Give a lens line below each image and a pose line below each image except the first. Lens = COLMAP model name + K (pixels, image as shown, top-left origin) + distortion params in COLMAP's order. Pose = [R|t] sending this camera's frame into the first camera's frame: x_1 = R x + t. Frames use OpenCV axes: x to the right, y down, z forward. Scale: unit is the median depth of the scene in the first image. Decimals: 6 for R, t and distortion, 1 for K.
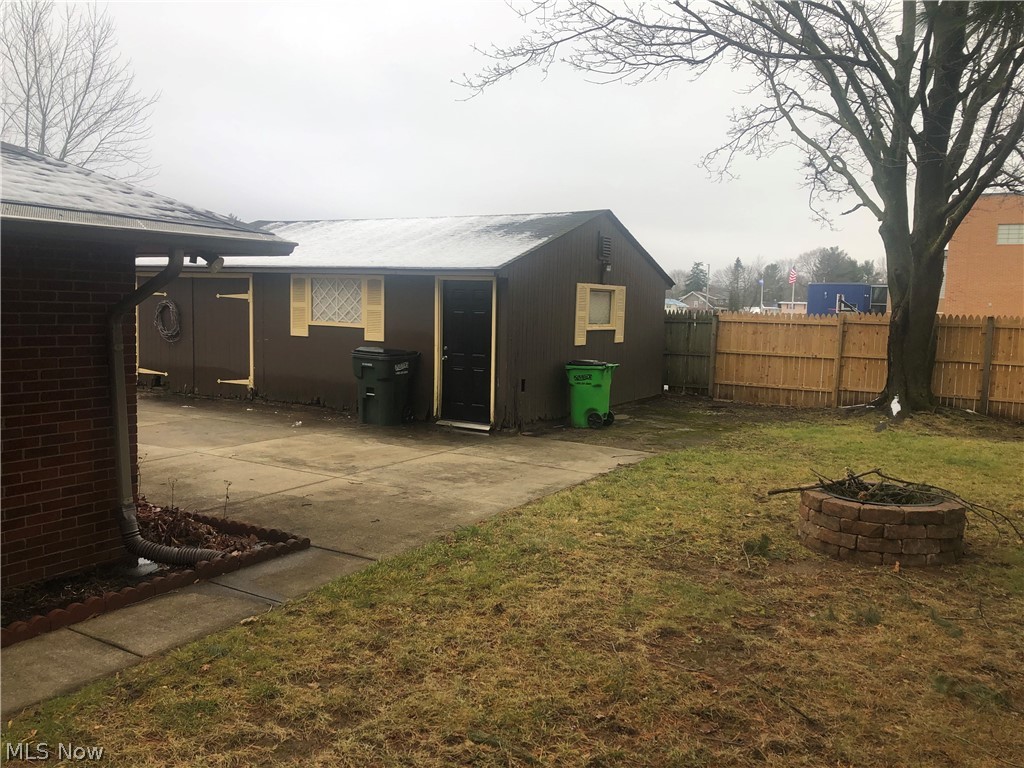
lens RADIAL K [[842.5, 0, 506.0], [0, 842.5, 381.0], [0, 0, 1]] dist [0.060601, -0.057371]
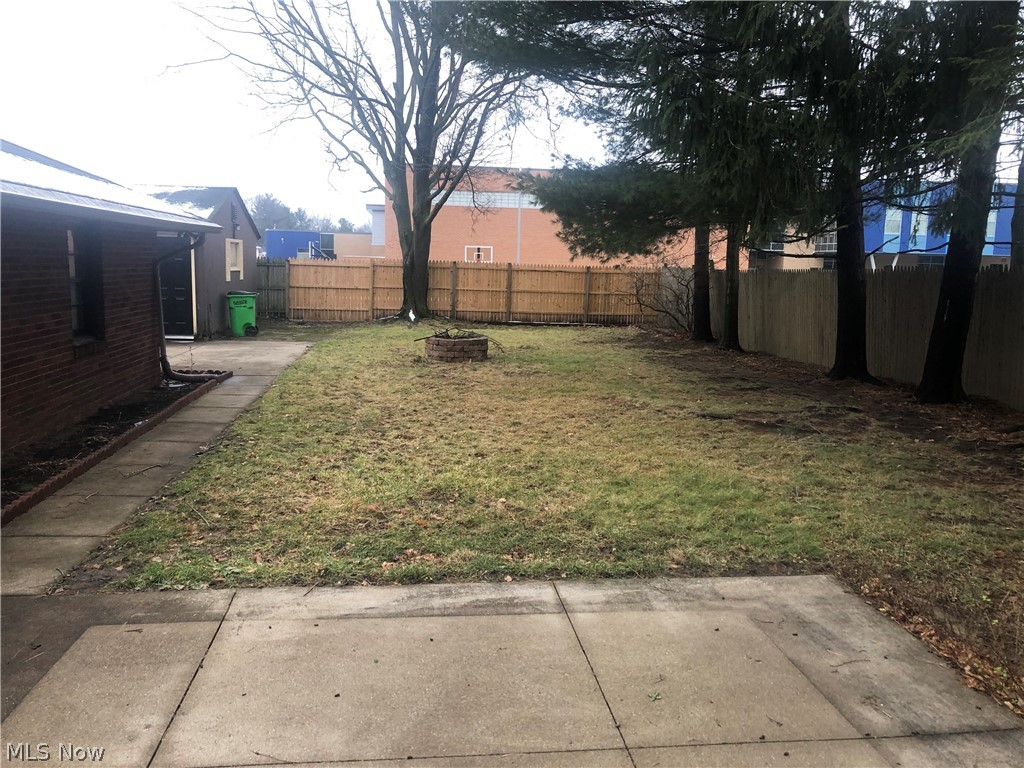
lens RADIAL K [[842.5, 0, 512.3], [0, 842.5, 384.3], [0, 0, 1]] dist [0.060601, -0.057371]
pose [[0.796129, -0.093324, 0.597887, -0.385020], [0.051549, 0.994904, 0.086654, 0.030520], [-0.602927, -0.038167, 0.796883, -0.437853]]
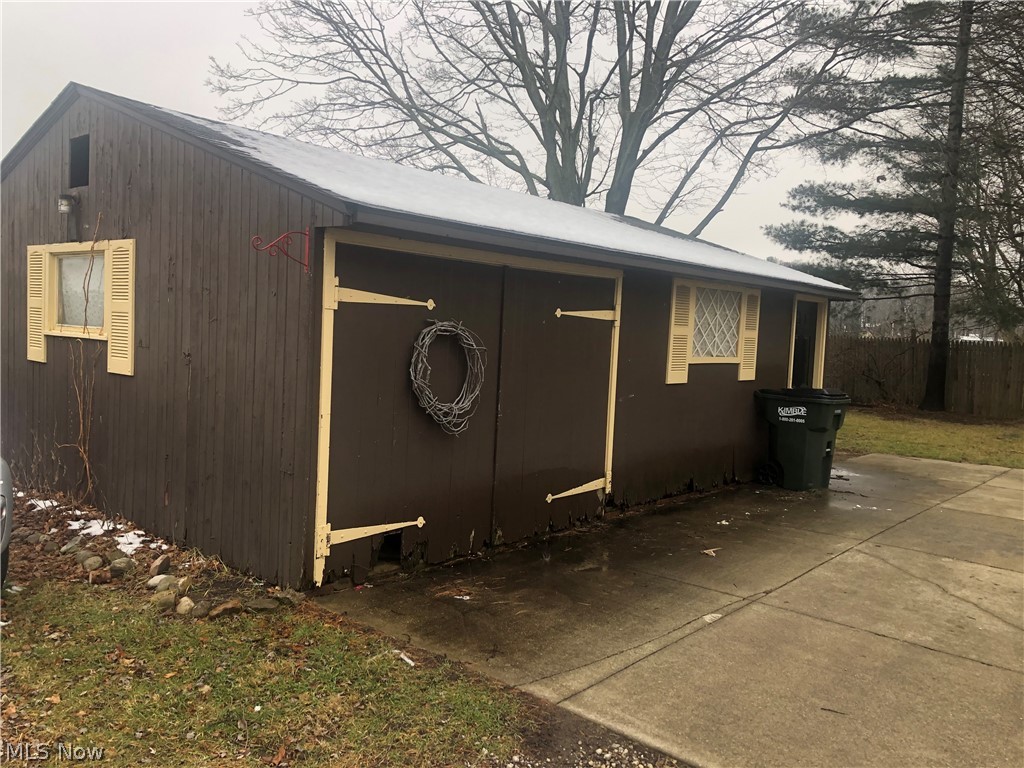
lens RADIAL K [[842.5, 0, 510.6], [0, 842.5, 381.1], [0, 0, 1]] dist [0.060601, -0.057371]
pose [[0.171501, -0.097917, 0.980306, -0.425444], [0.035797, 0.995011, 0.093123, -0.057612], [-0.984533, 0.019121, 0.174151, 0.510971]]
